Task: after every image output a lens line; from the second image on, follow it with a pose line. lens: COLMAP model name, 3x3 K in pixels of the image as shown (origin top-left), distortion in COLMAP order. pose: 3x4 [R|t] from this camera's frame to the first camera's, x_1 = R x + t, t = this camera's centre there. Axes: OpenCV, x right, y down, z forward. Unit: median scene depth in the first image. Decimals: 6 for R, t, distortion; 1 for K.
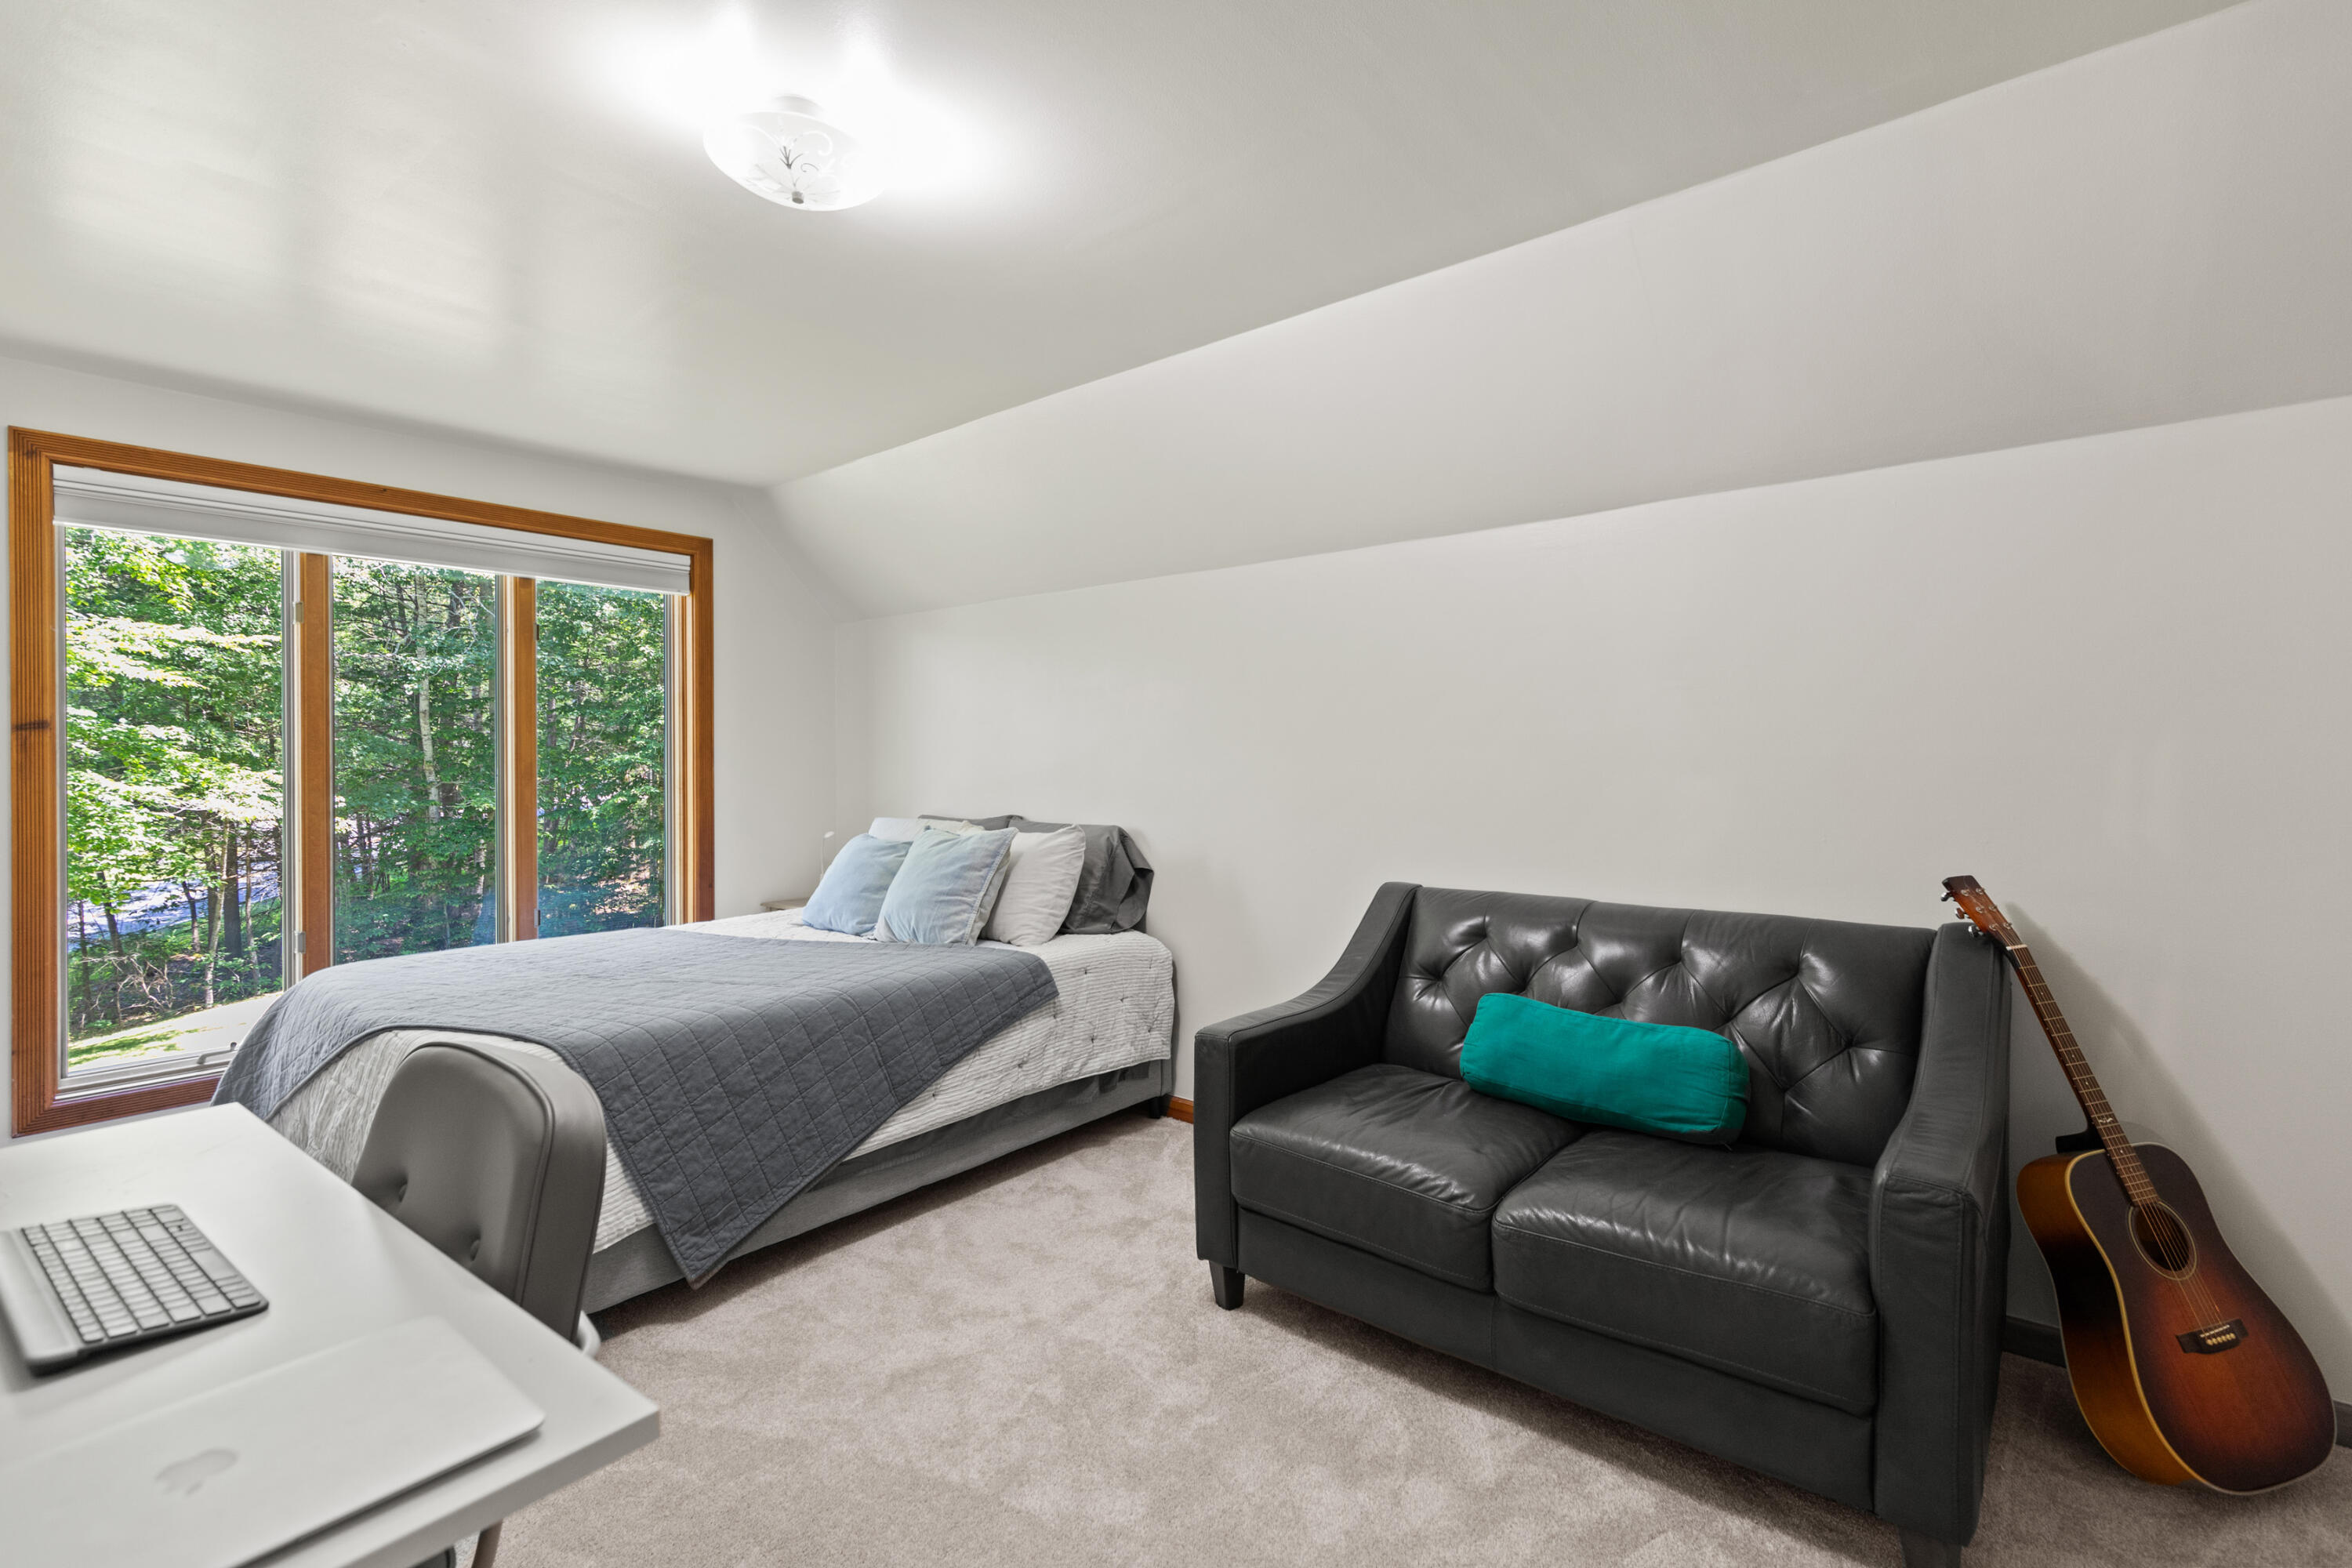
lens RADIAL K [[1056.8, 0, 1188.0], [0, 1056.8, 767.7], [0, 0, 1]] dist [0.003445, 0.000126]
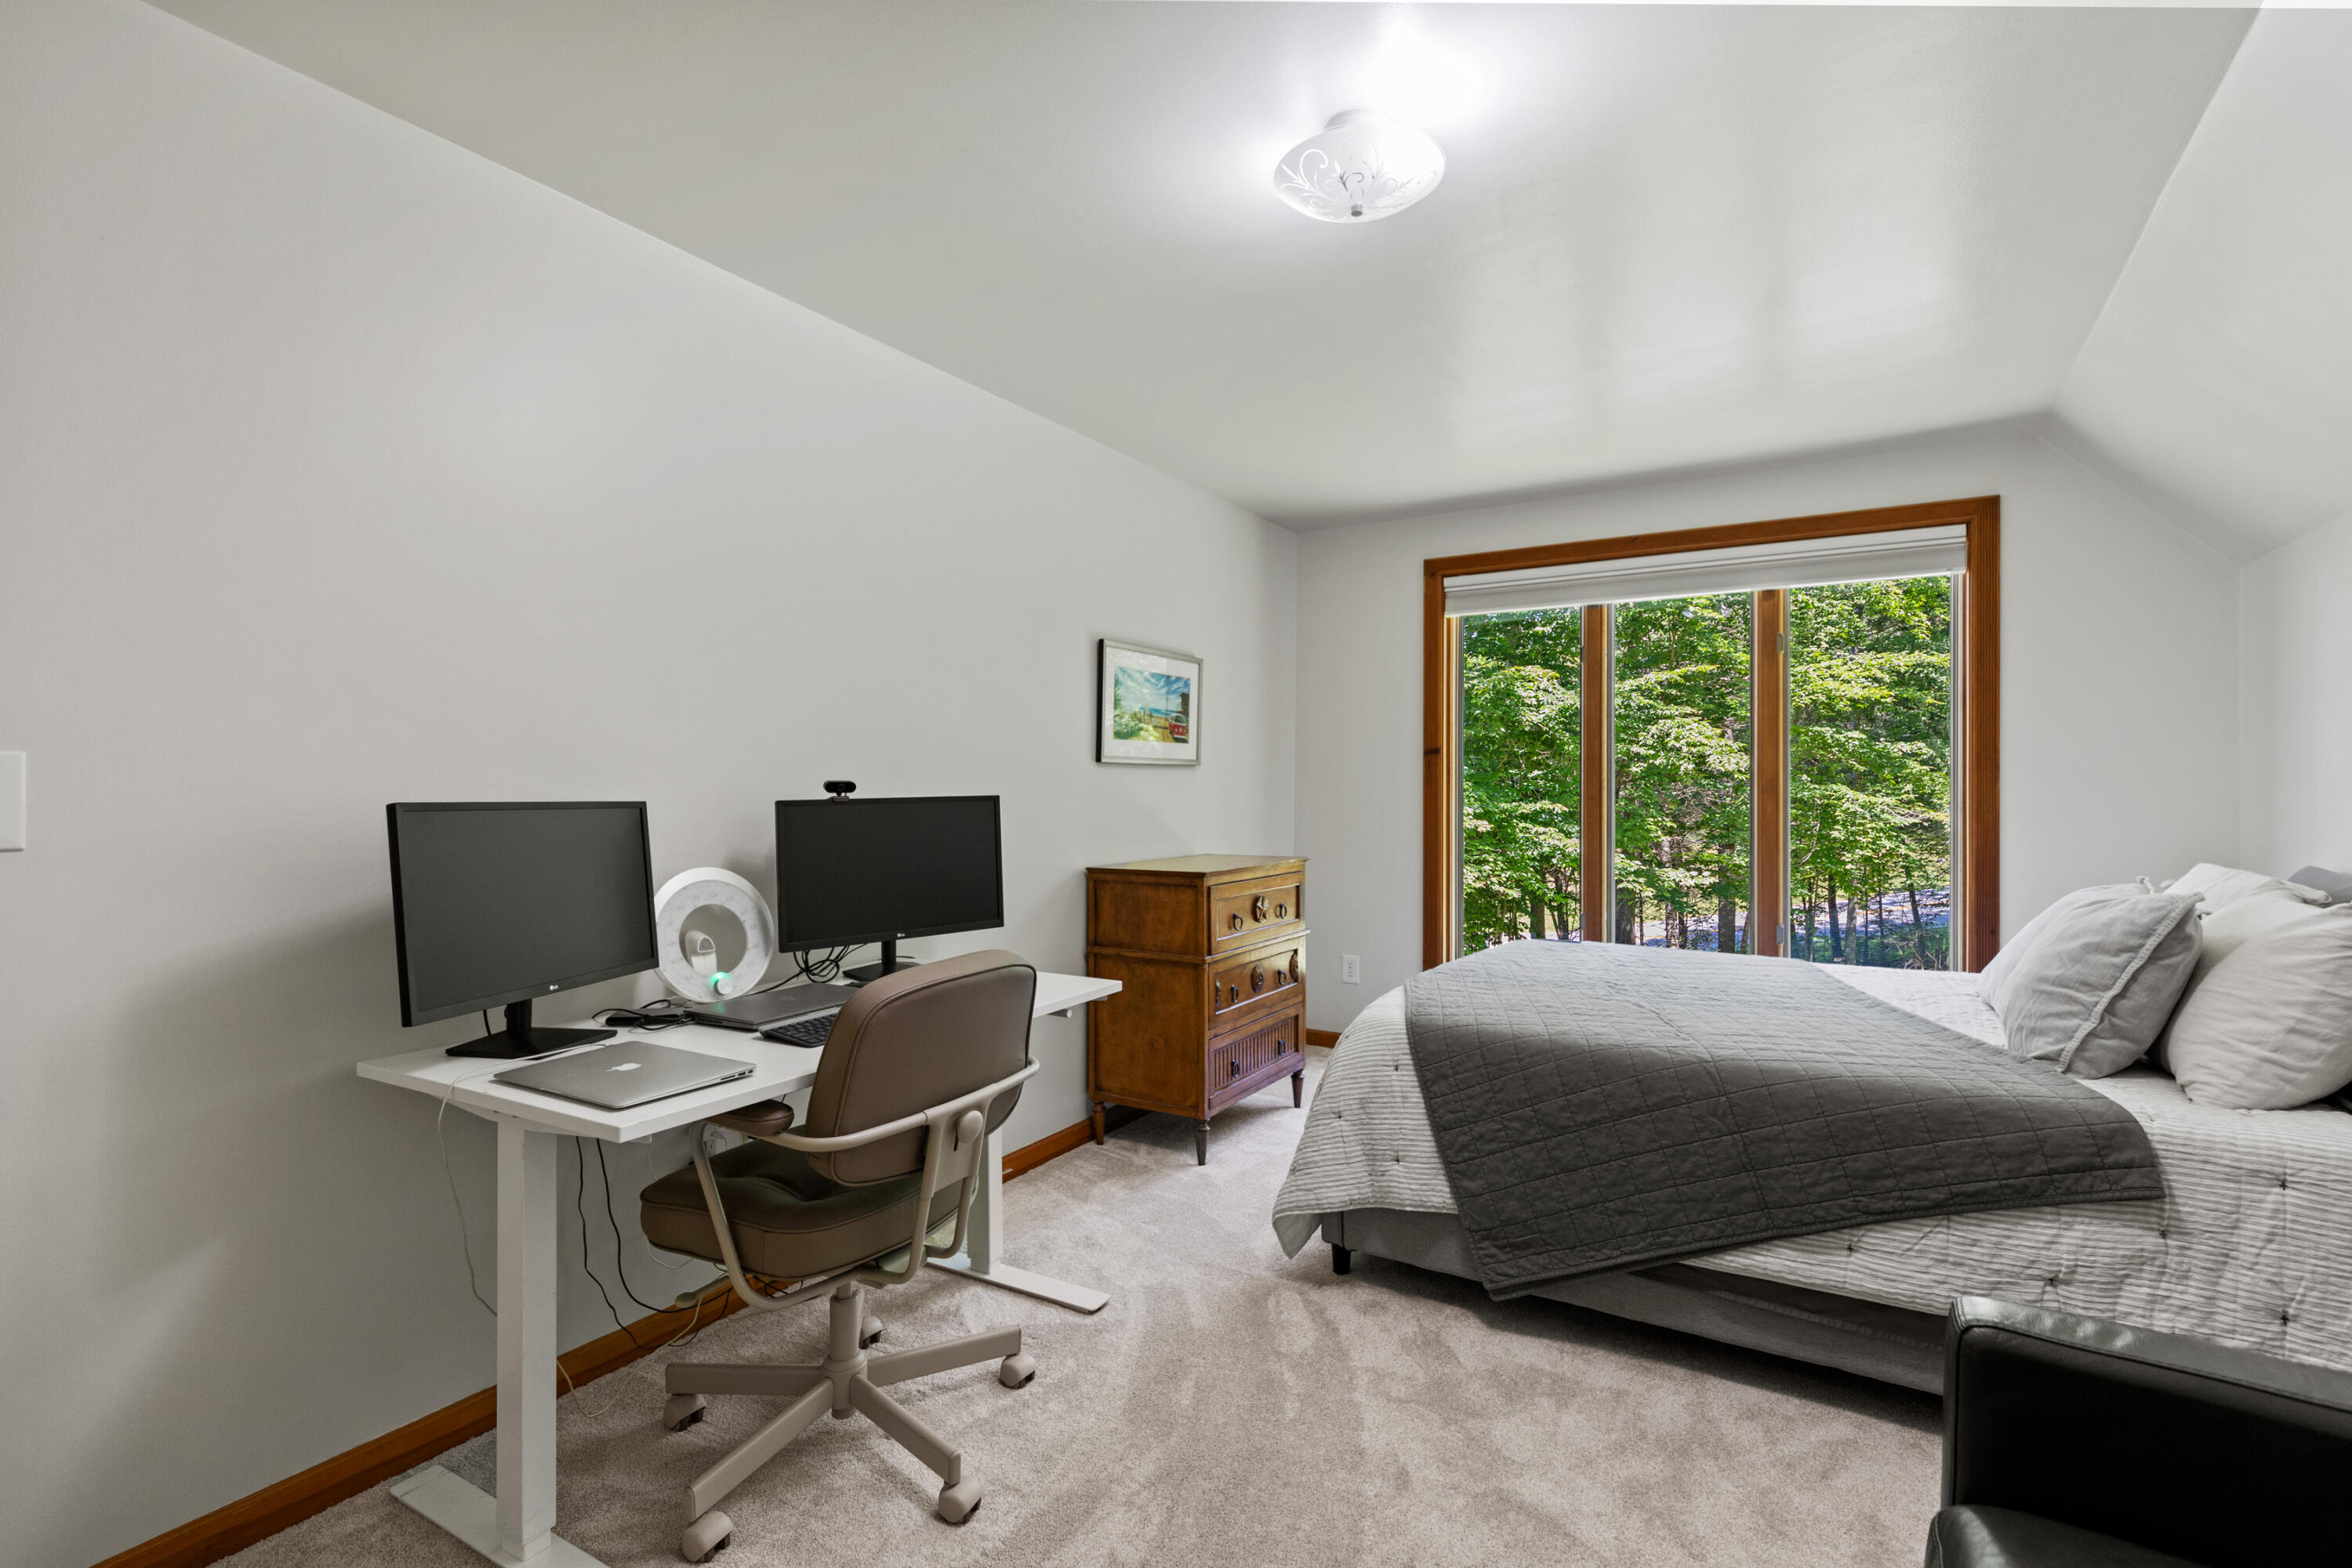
lens RADIAL K [[1056.8, 0, 1188.0], [0, 1056.8, 767.7], [0, 0, 1]] dist [0.003445, 0.000126]
pose [[0.142472, -0.006009, -0.989781, 0.365180], [-0.007472, 0.999947, -0.007147, -0.002328], [0.989771, 0.008414, 0.142419, 0.423383]]
